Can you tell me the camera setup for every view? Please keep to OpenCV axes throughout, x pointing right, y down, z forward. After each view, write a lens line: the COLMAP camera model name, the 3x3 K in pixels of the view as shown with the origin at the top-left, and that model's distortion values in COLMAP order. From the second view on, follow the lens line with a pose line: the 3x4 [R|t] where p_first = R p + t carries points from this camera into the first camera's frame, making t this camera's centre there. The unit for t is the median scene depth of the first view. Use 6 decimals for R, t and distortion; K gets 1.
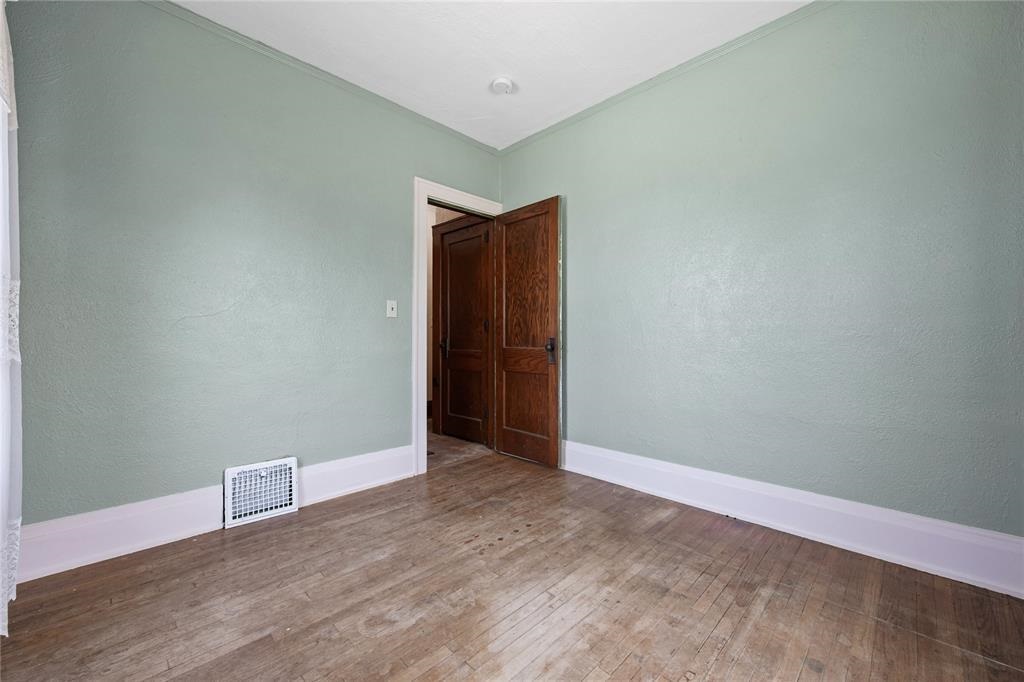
lens RADIAL K [[395.1, 0, 508.5], [0, 395.1, 338.4], [0, 0, 1]] dist [0.000456, -0.000018]
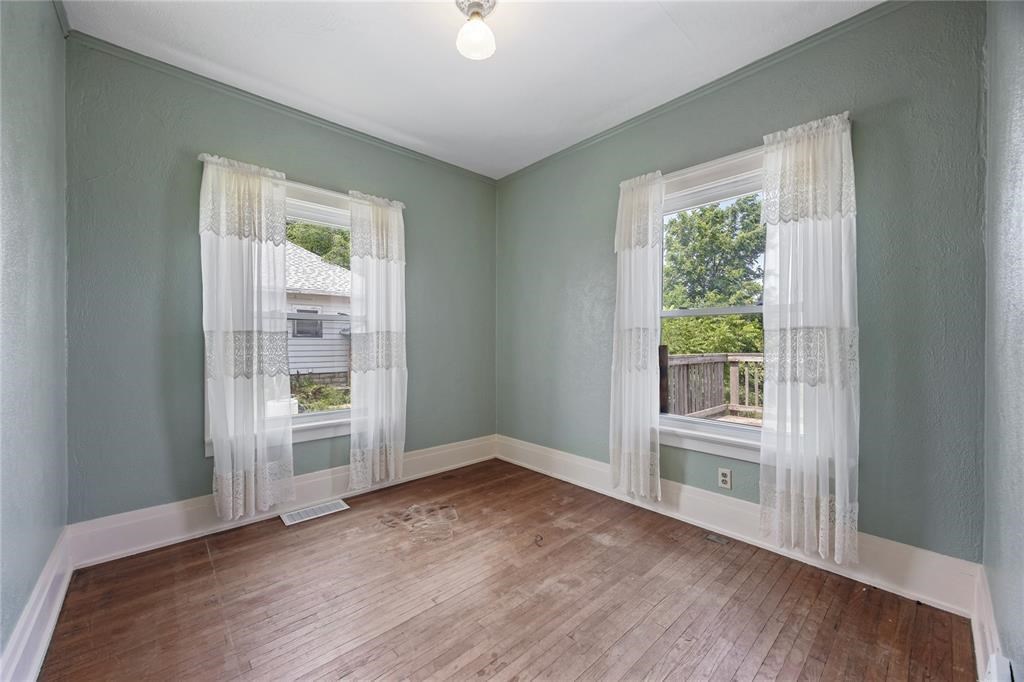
lens RADIAL K [[395.1, 0, 508.5], [0, 395.1, 338.4], [0, 0, 1]] dist [0.000456, -0.000018]
pose [[-0.999194, 0.006337, 0.039628, -0.159900], [0.006397, 0.999979, 0.001399, -0.112132], [-0.039618, 0.001651, -0.999214, 2.181805]]
